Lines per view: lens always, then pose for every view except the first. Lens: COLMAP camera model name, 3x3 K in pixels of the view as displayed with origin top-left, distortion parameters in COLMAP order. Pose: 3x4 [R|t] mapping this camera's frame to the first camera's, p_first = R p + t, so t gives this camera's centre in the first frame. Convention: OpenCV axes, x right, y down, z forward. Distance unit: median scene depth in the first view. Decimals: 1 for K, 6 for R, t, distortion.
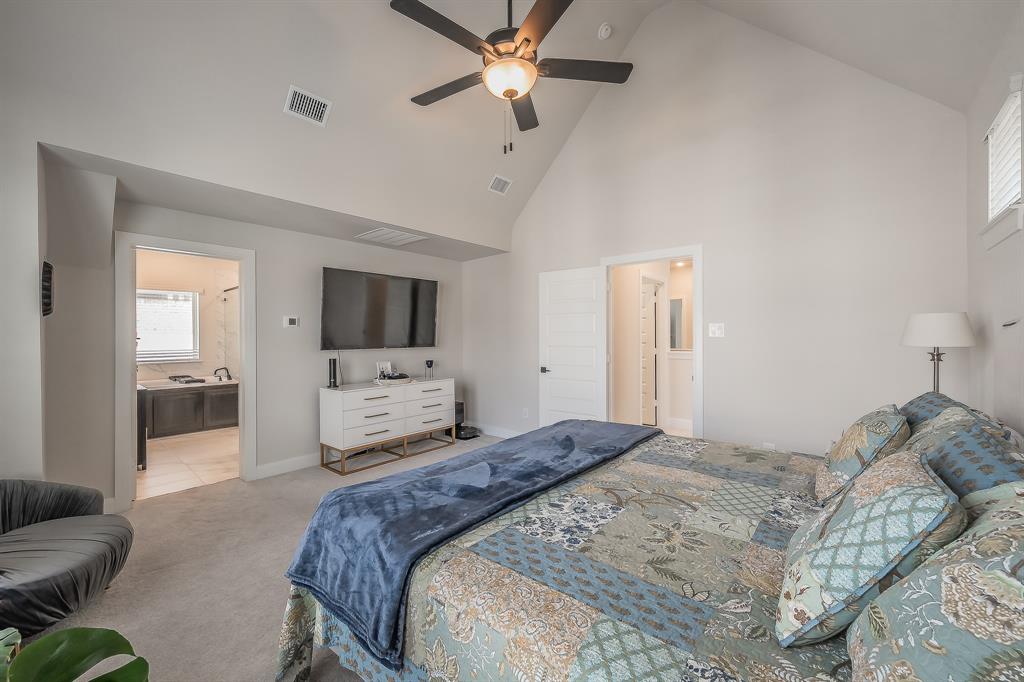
lens RADIAL K [[375.8, 0, 527.7], [0, 375.8, 338.4], [0, 0, 1]] dist [0.000625, -0.000071]
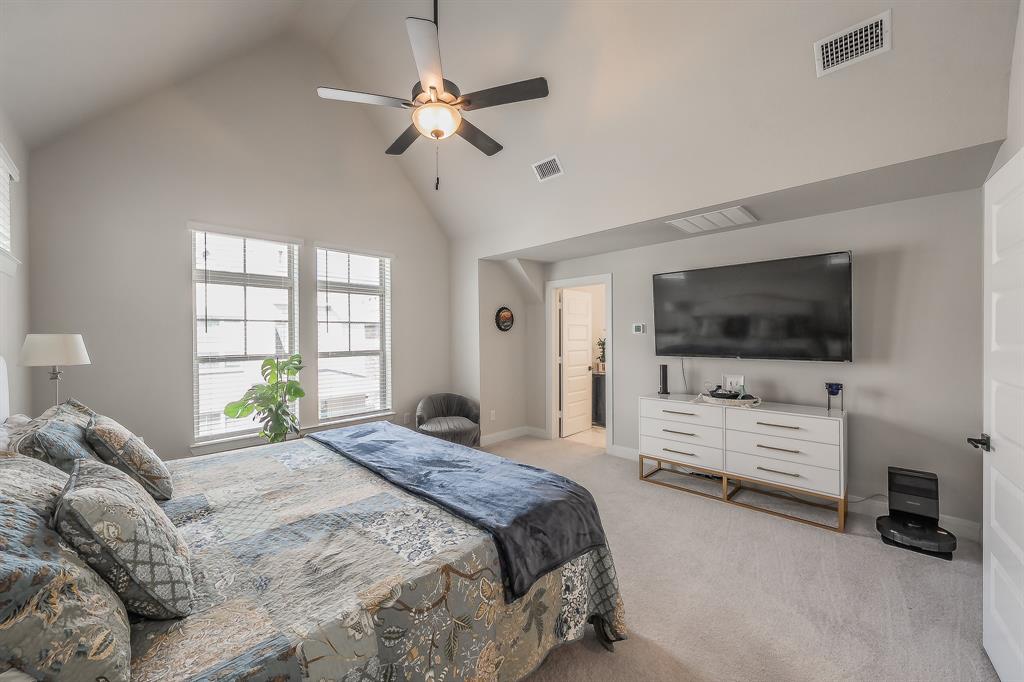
lens RADIAL K [[381.2, 0, 471.0], [0, 381.2, 339.0], [0, 0, 1]] dist [-0.000120, -0.000020]
pose [[-0.112546, 0.012722, -0.993565, 0.760563], [-0.002605, 0.999911, 0.013098, -0.036337], [0.993643, 0.004063, -0.112503, 0.859690]]
